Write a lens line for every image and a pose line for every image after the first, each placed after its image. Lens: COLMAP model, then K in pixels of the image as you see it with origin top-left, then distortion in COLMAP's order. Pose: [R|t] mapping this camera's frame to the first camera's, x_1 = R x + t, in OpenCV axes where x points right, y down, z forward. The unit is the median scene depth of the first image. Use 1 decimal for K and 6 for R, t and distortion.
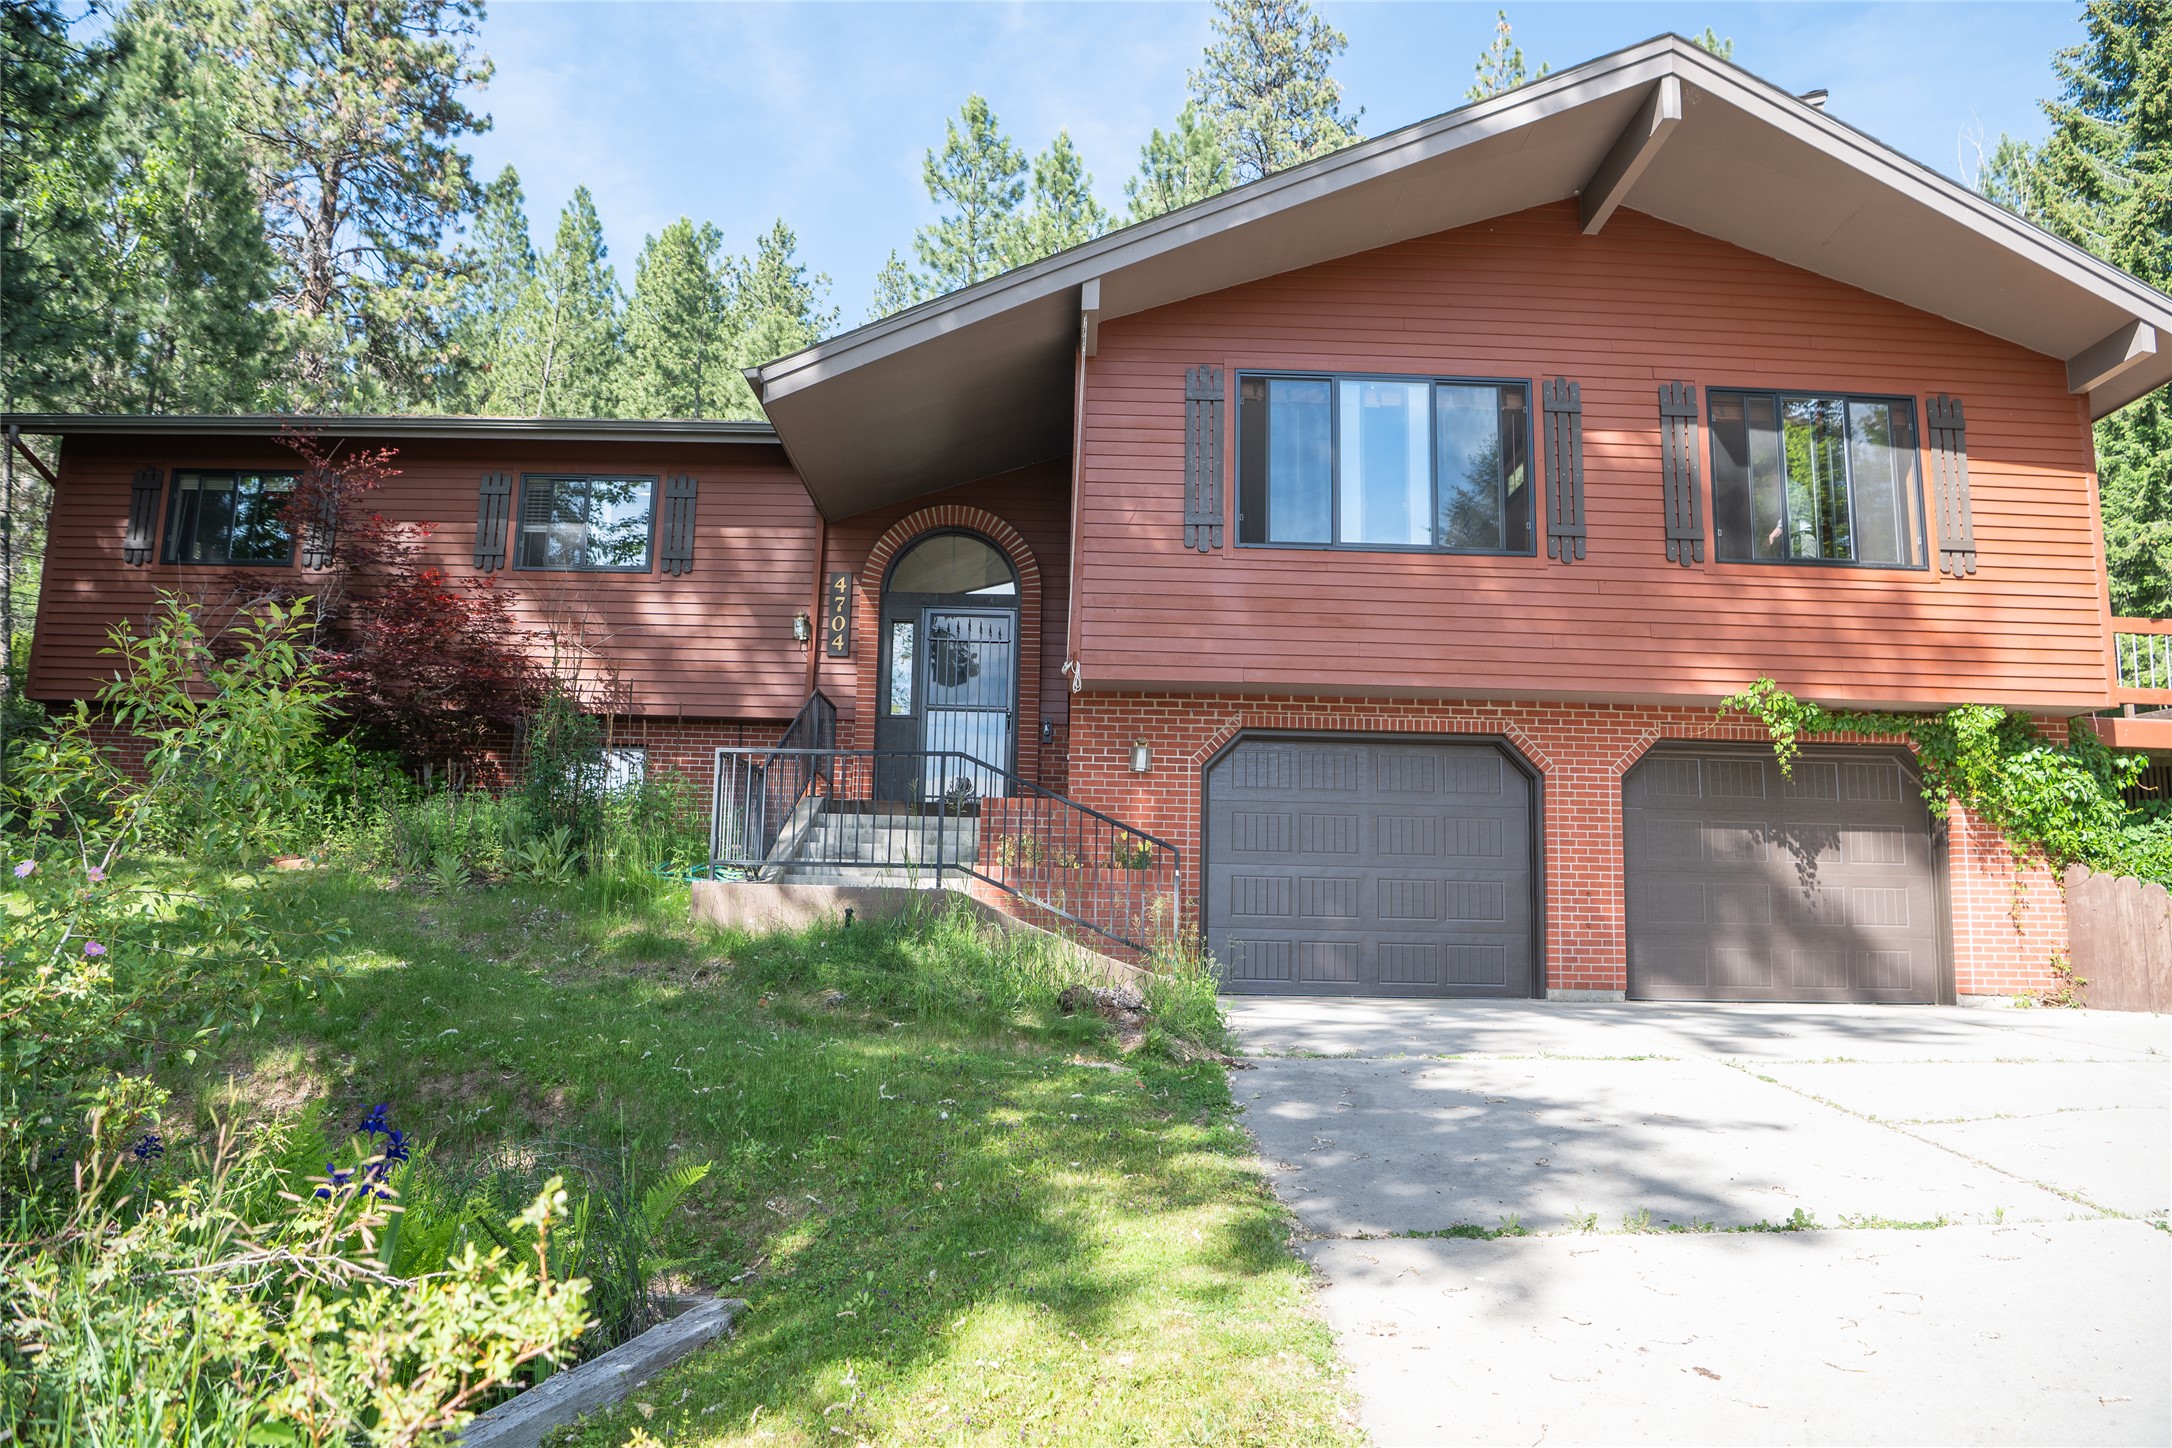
lens RADIAL K [[1489.5, 0, 1086.0], [0, 1489.5, 724.0], [0, 0, 1]] dist [-0.083633, 0.023299]
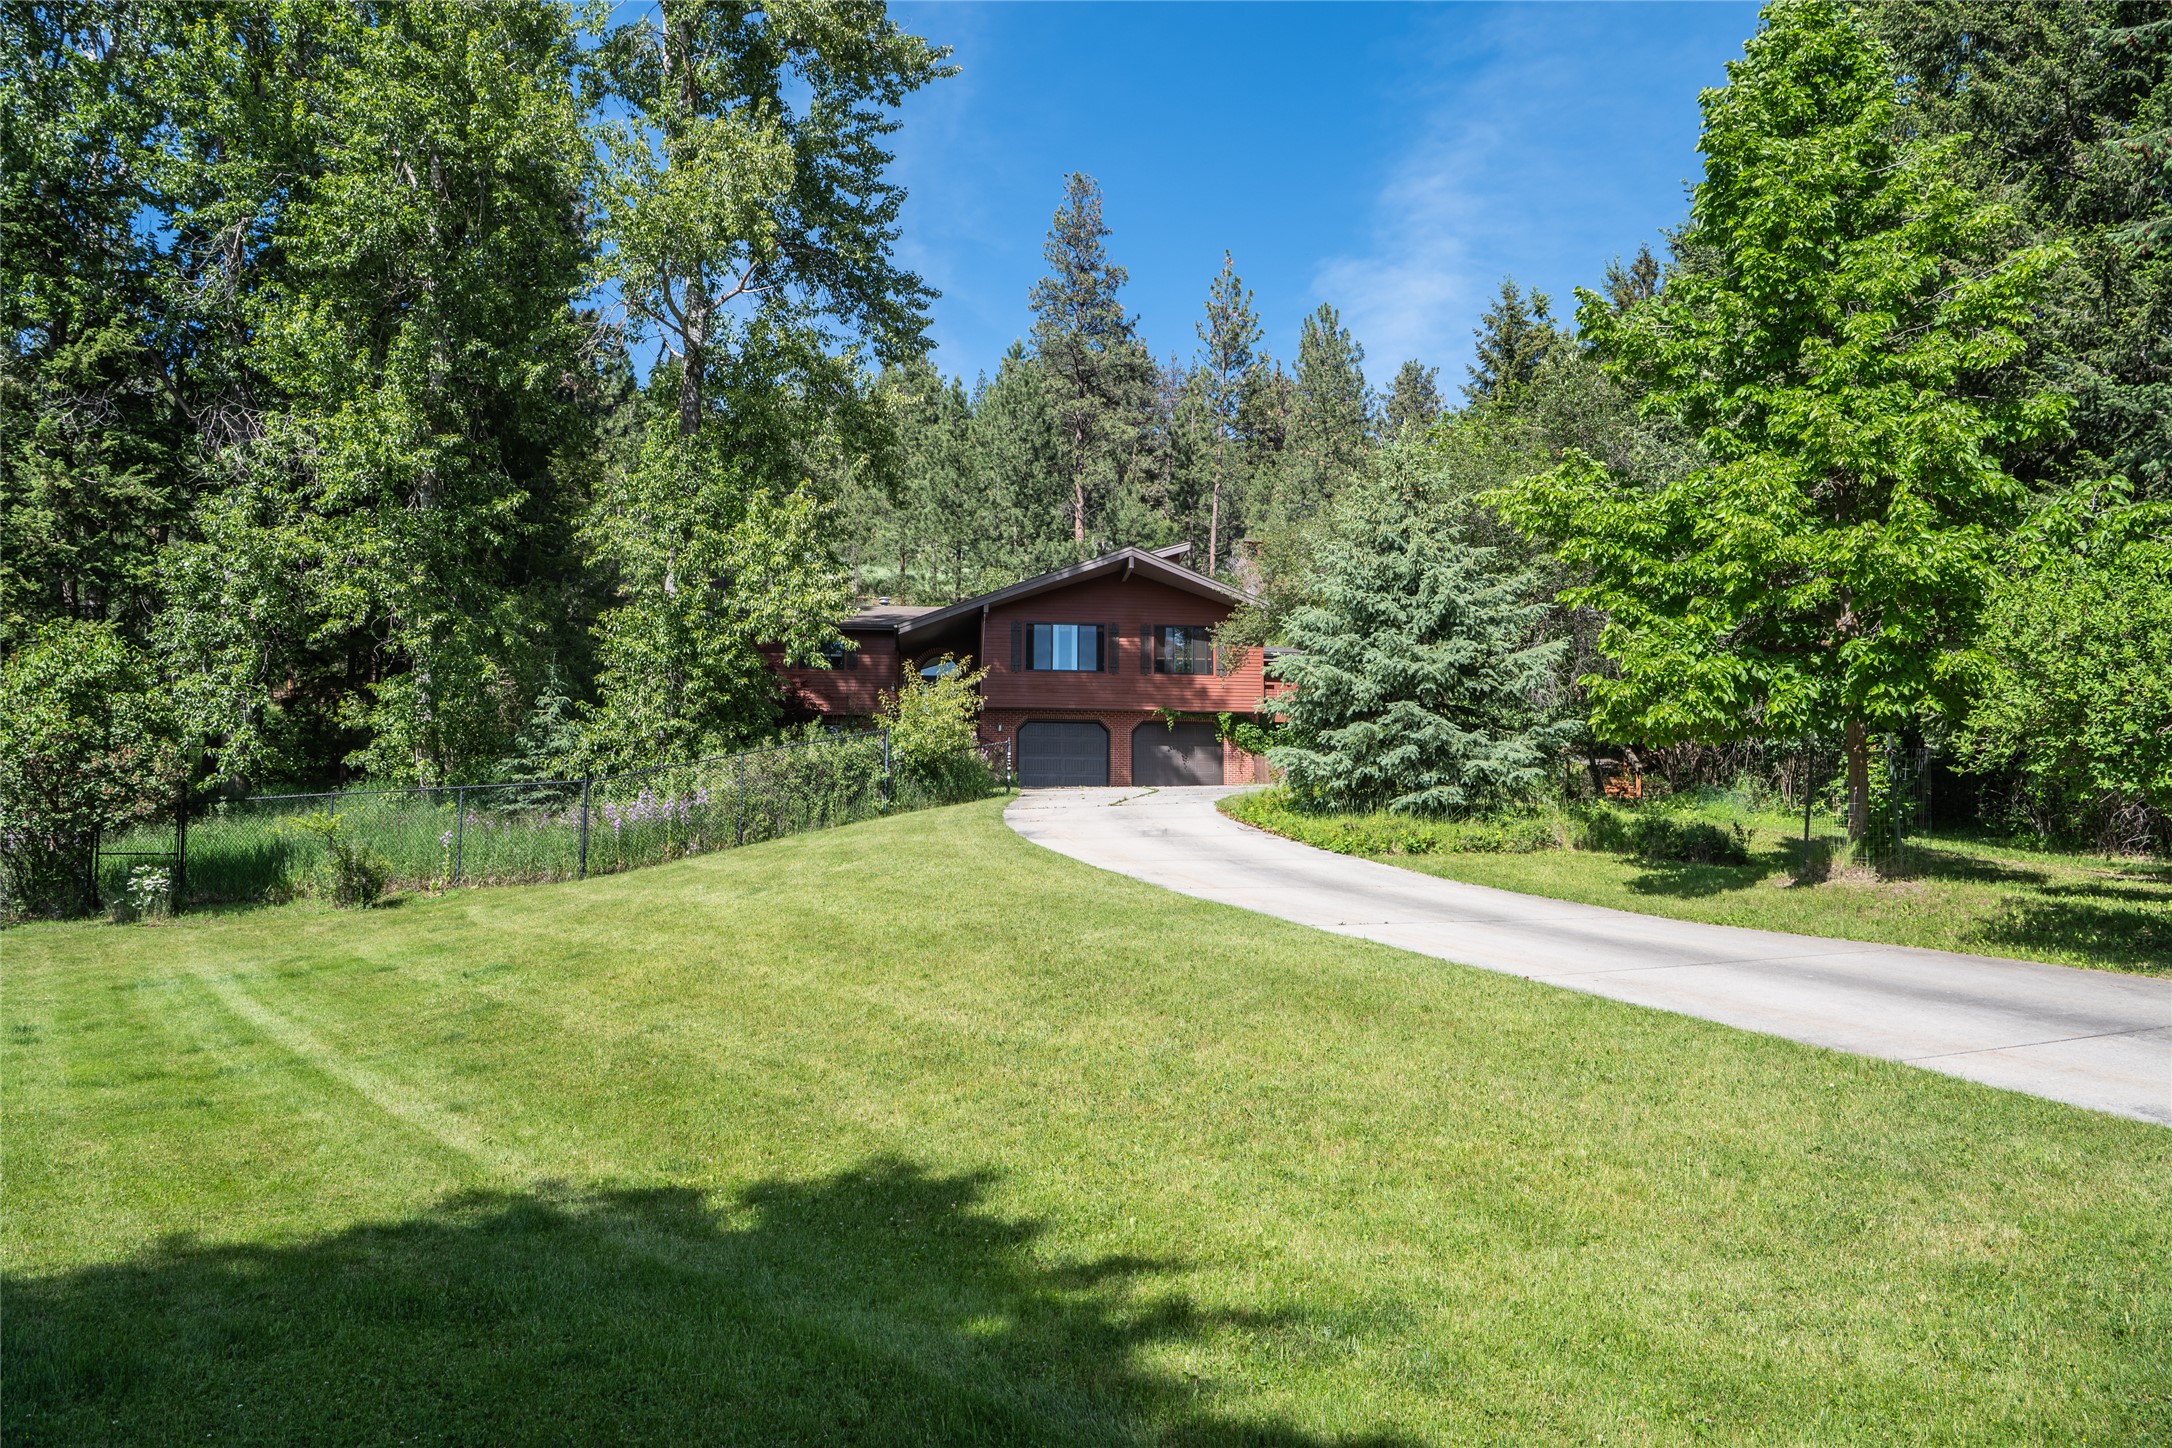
lens RADIAL K [[1489.5, 0, 1086.0], [0, 1489.5, 724.0], [0, 0, 1]] dist [-0.083633, 0.023299]
pose [[0.996012, -0.007935, 0.088871, -0.036627], [0.005410, 0.999576, 0.028616, -0.041842], [-0.089060, -0.028021, 0.995632, -1.260642]]
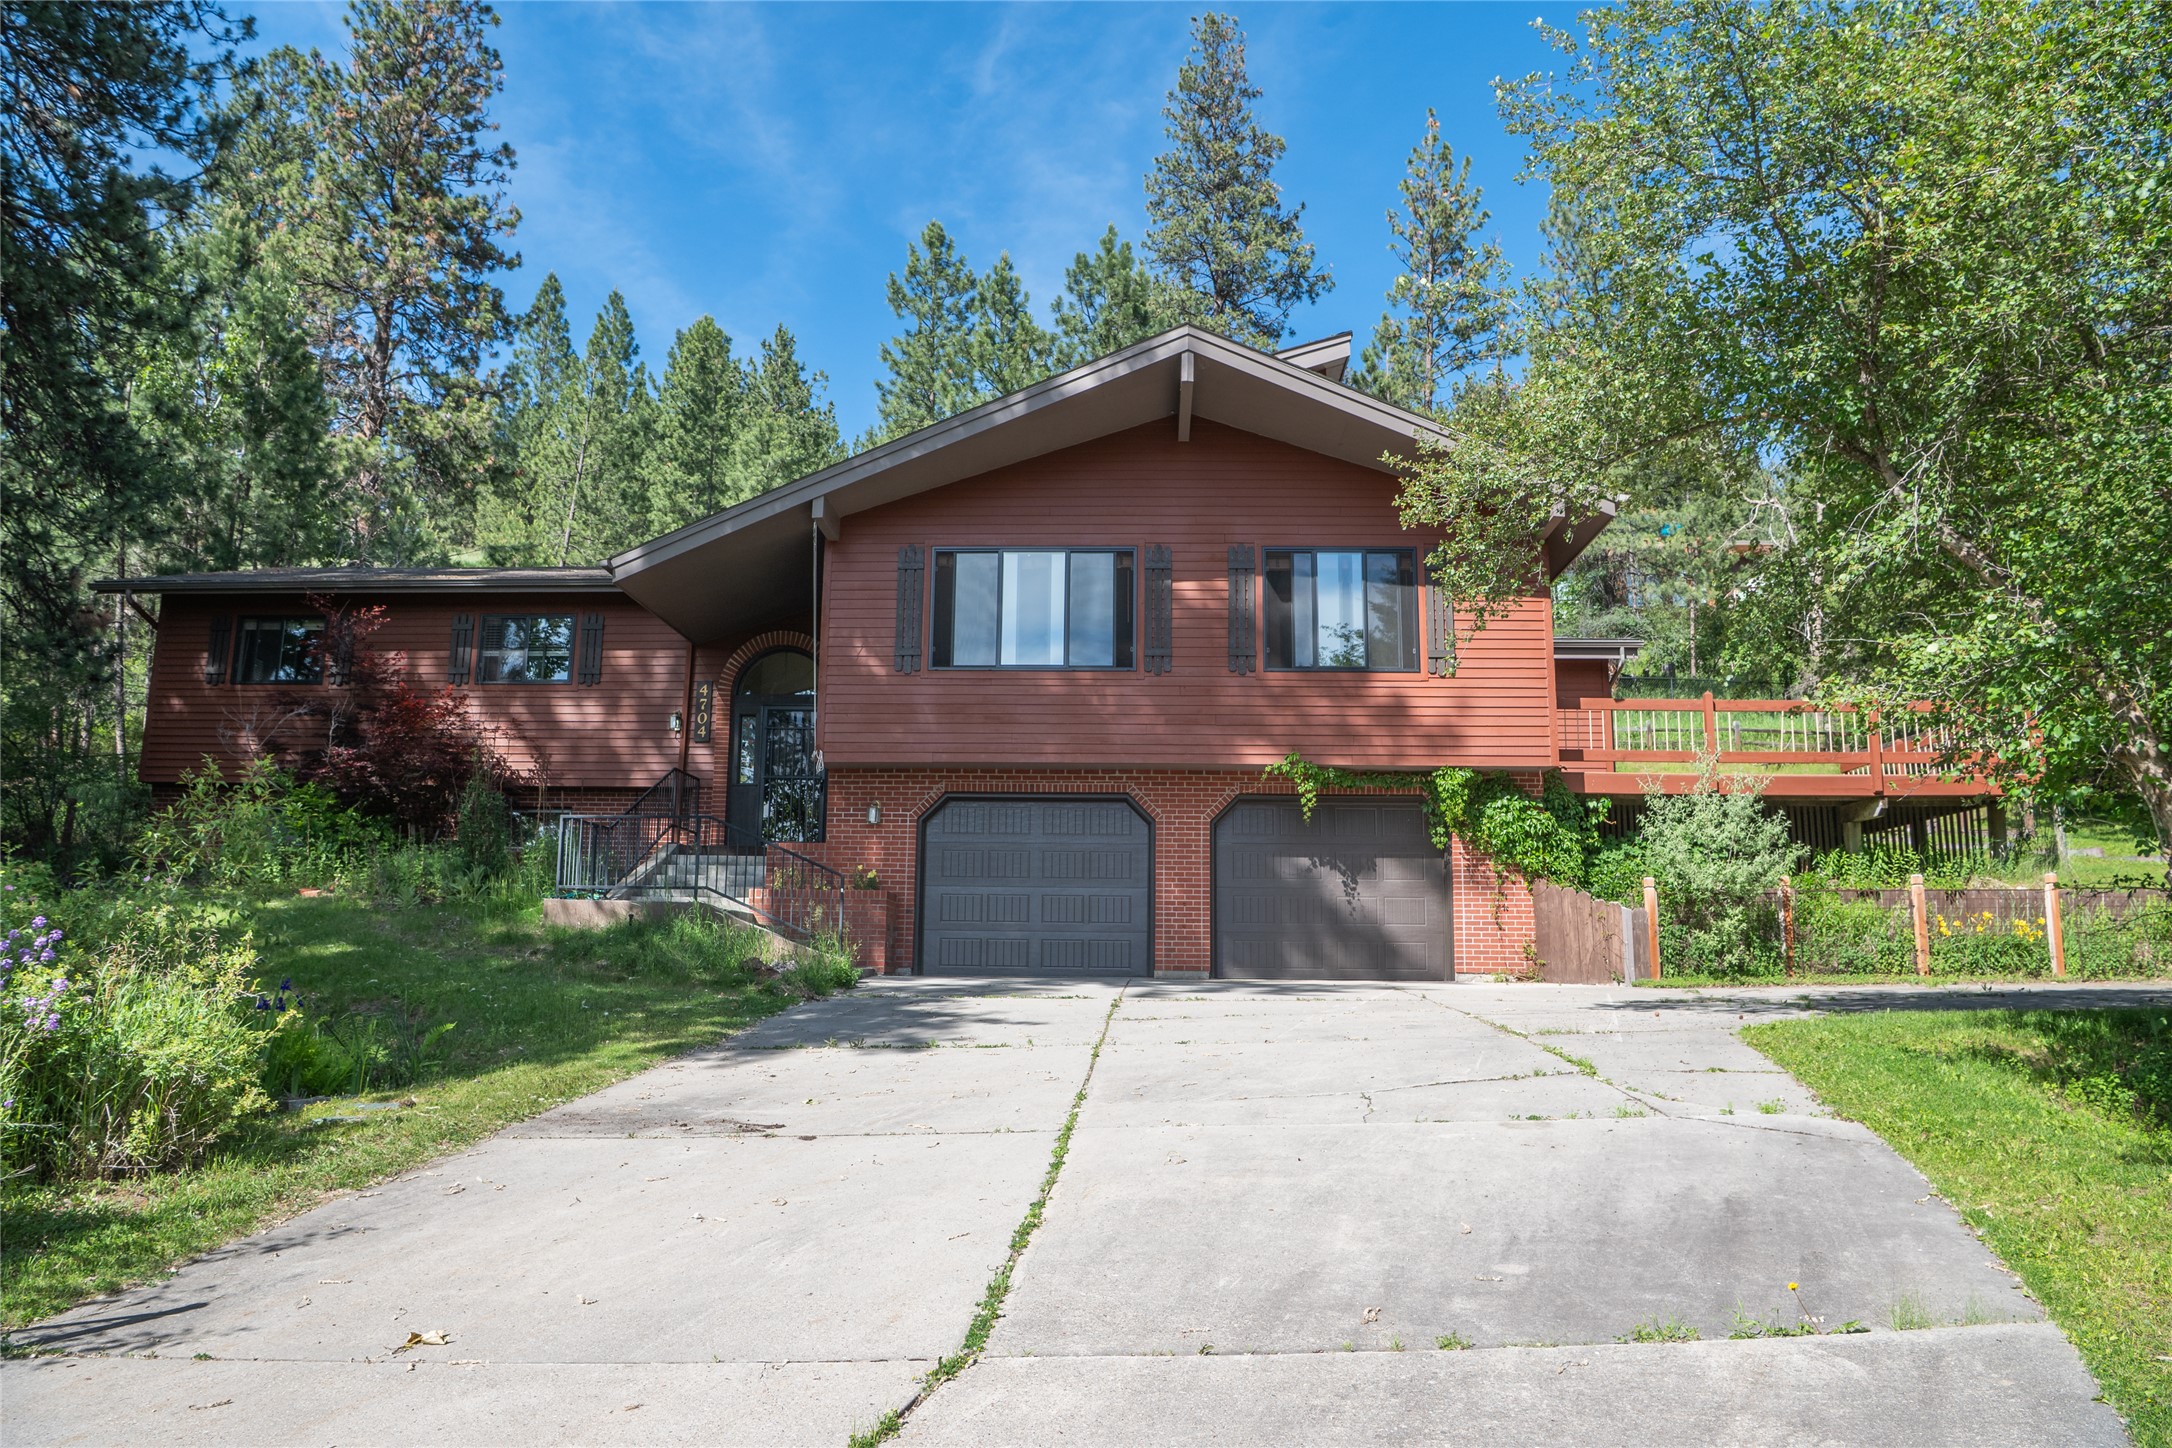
lens RADIAL K [[1489.5, 0, 1086.0], [0, 1489.5, 724.0], [0, 0, 1]] dist [-0.083633, 0.023299]
pose [[0.998385, -0.020775, -0.052879, 0.151867], [0.019542, 0.999527, -0.023730, -0.012611], [0.053347, 0.022658, 0.998319, -0.210017]]
